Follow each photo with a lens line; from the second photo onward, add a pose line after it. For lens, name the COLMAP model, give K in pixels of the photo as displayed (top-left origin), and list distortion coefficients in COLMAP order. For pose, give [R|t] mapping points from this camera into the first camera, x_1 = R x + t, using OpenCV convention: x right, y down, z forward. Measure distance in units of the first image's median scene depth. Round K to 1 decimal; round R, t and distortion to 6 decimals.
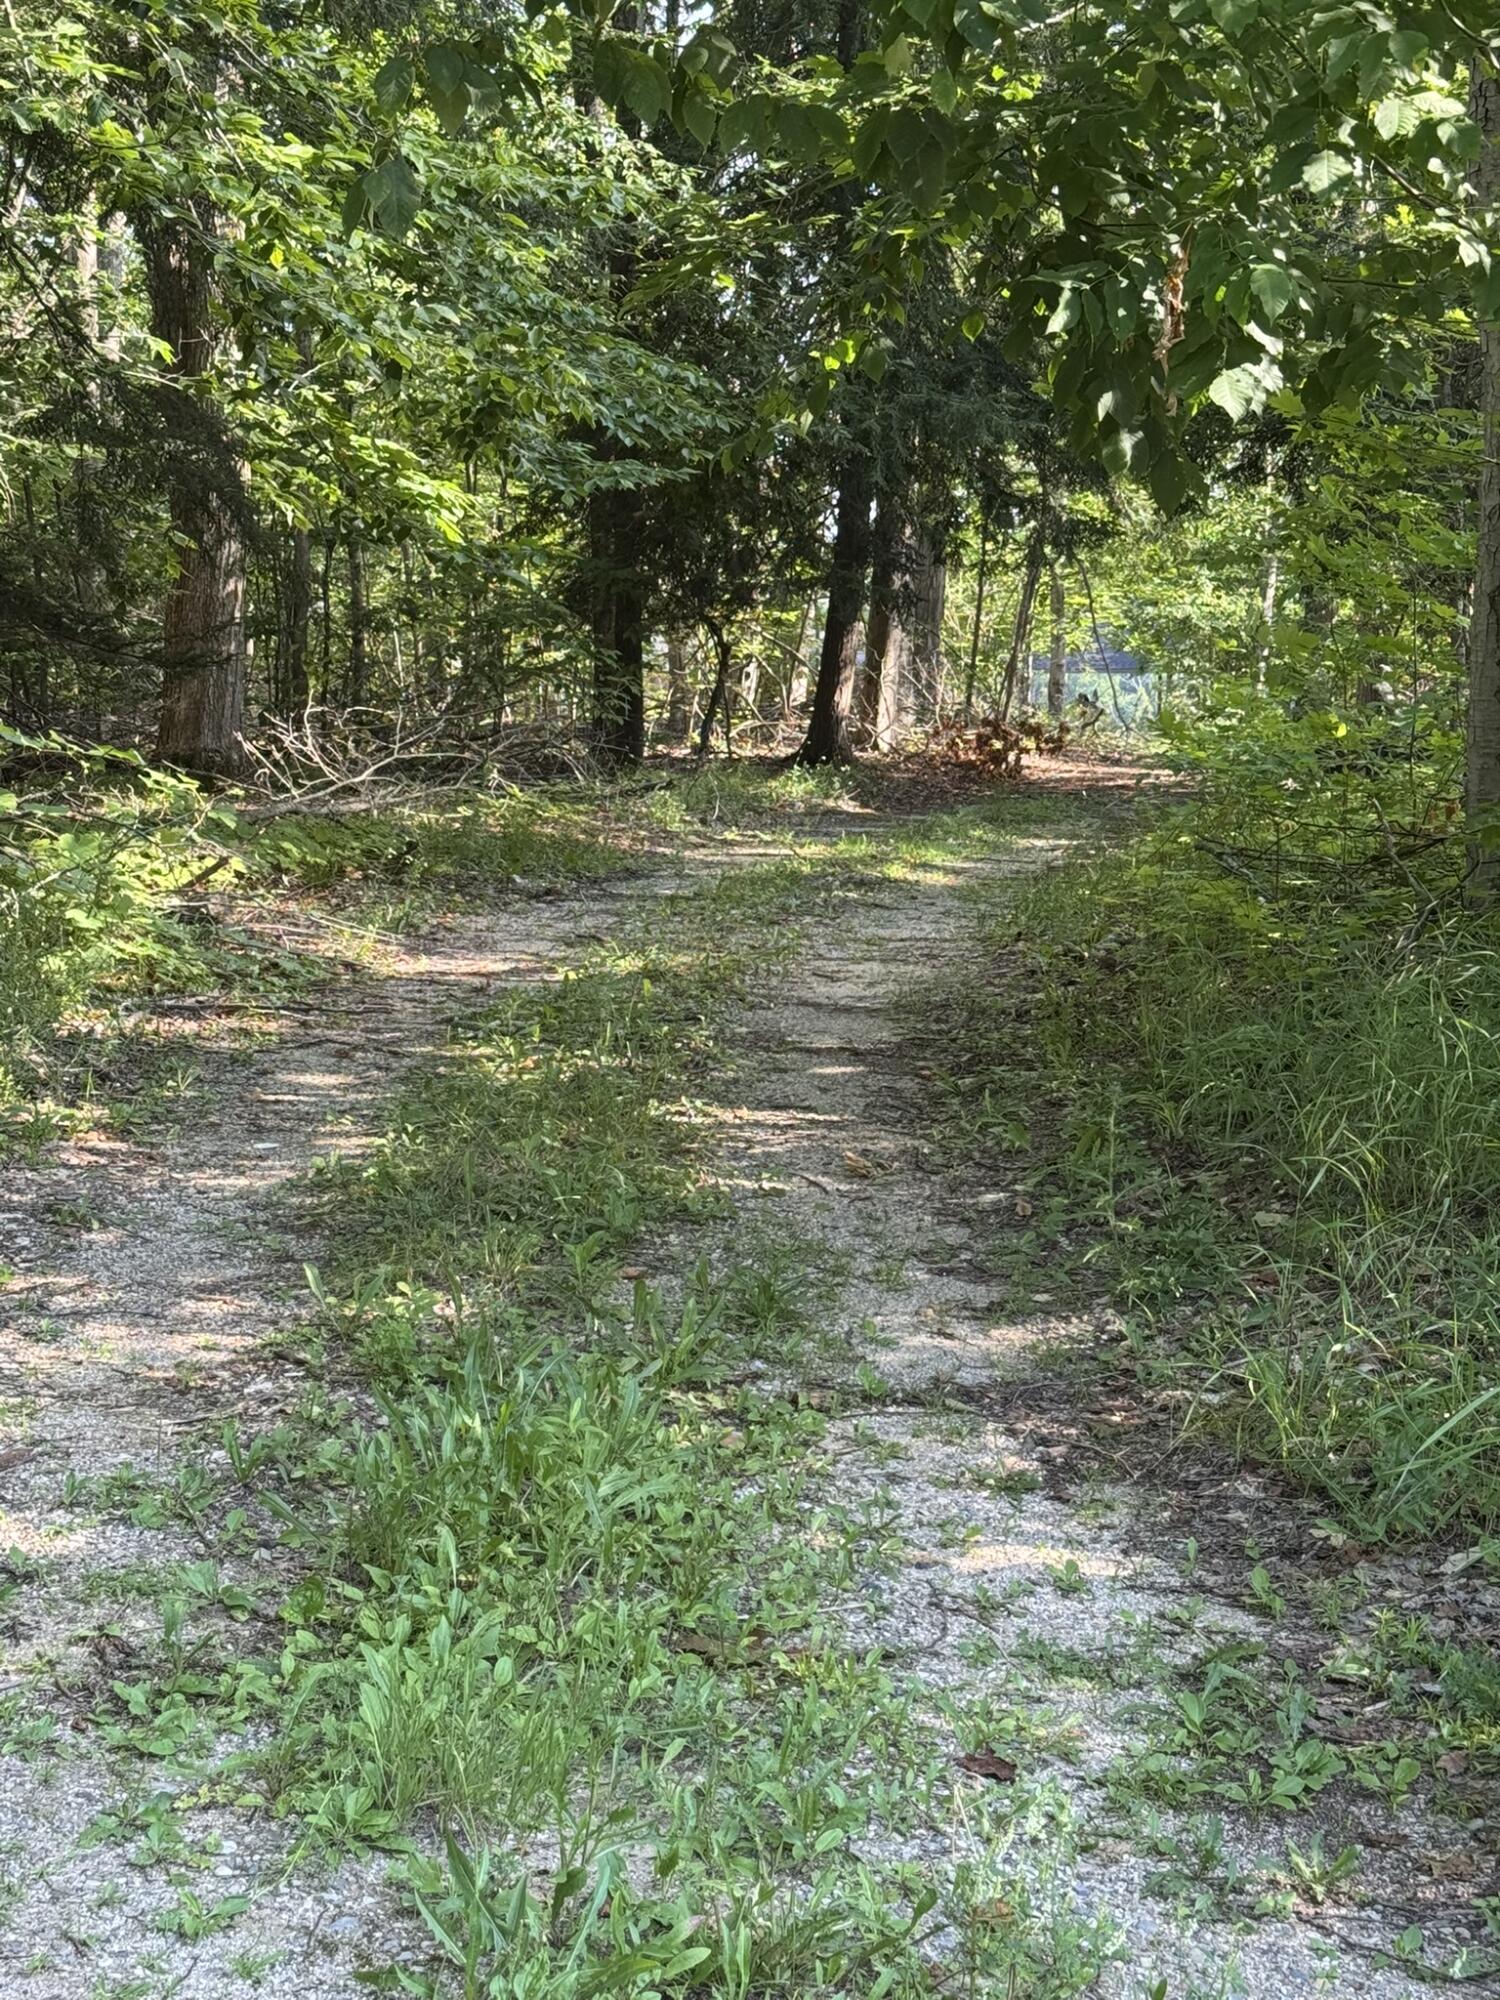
lens RADIAL K [[3242.9, 0, 750.0], [0, 3242.9, 1000.0], [0, 0, 1]] dist [0.006894, 0.005269]
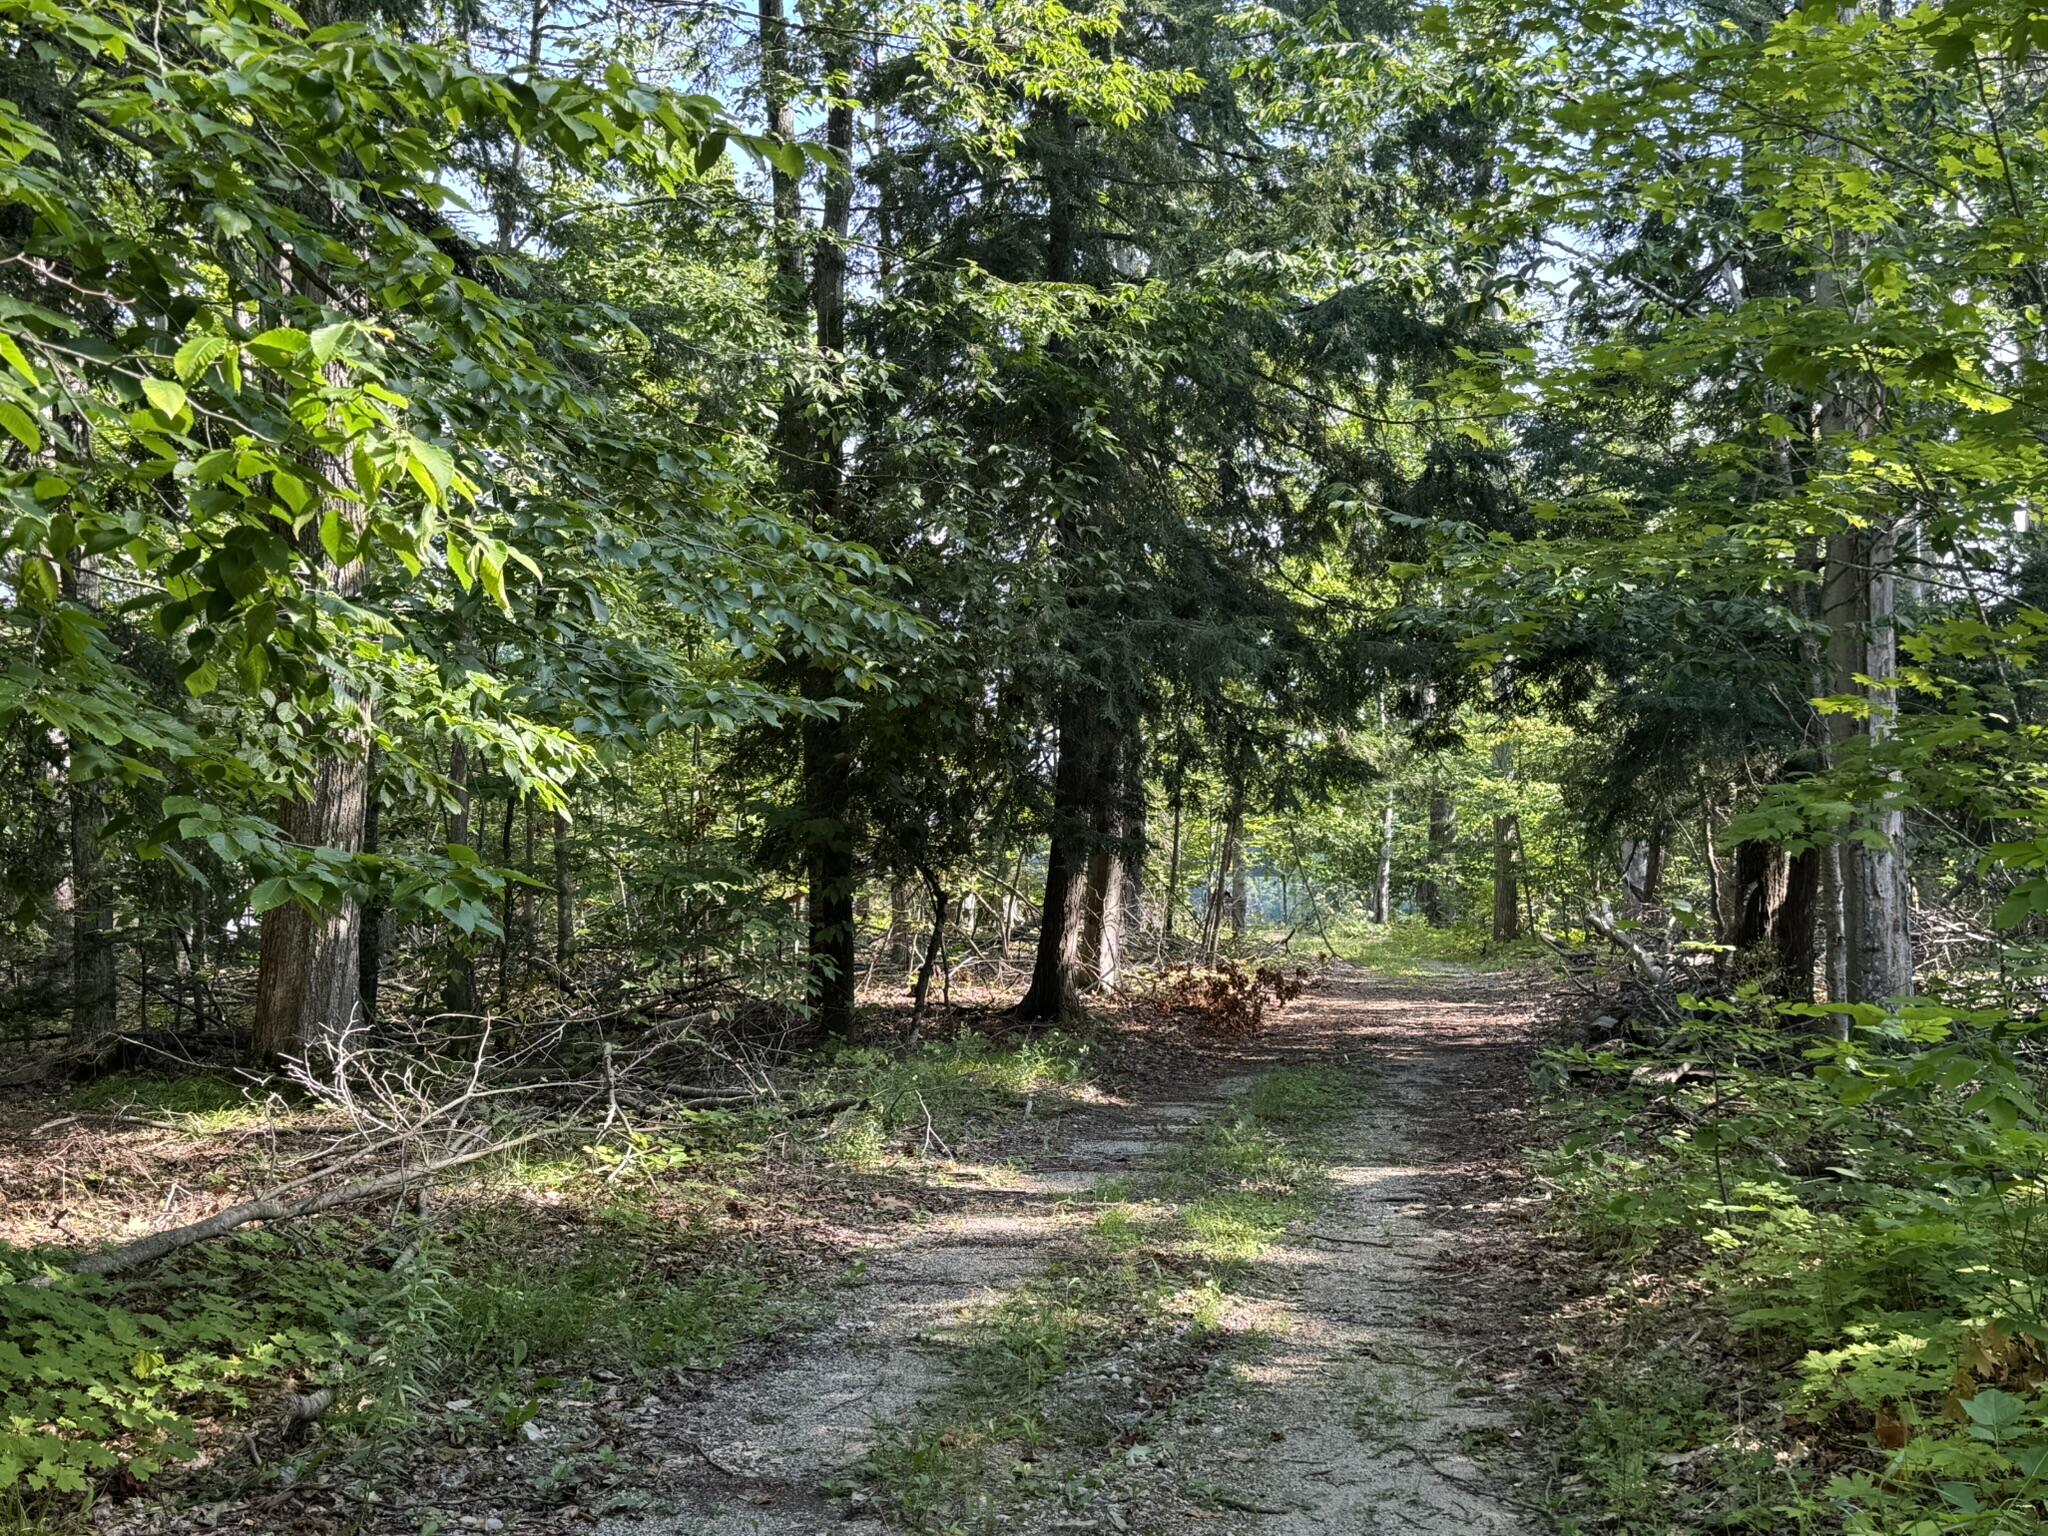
lens RADIAL K [[2326.4, 0, 1024.0], [0, 2326.4, 768.0], [0, 0, 1]] dist [0.000048, 0.000020]
pose [[0.999501, -0.019197, 0.025097, 0.000073], [0.022448, 0.990391, -0.136458, -0.052496], [-0.022236, 0.136954, 0.990328, 0.325531]]
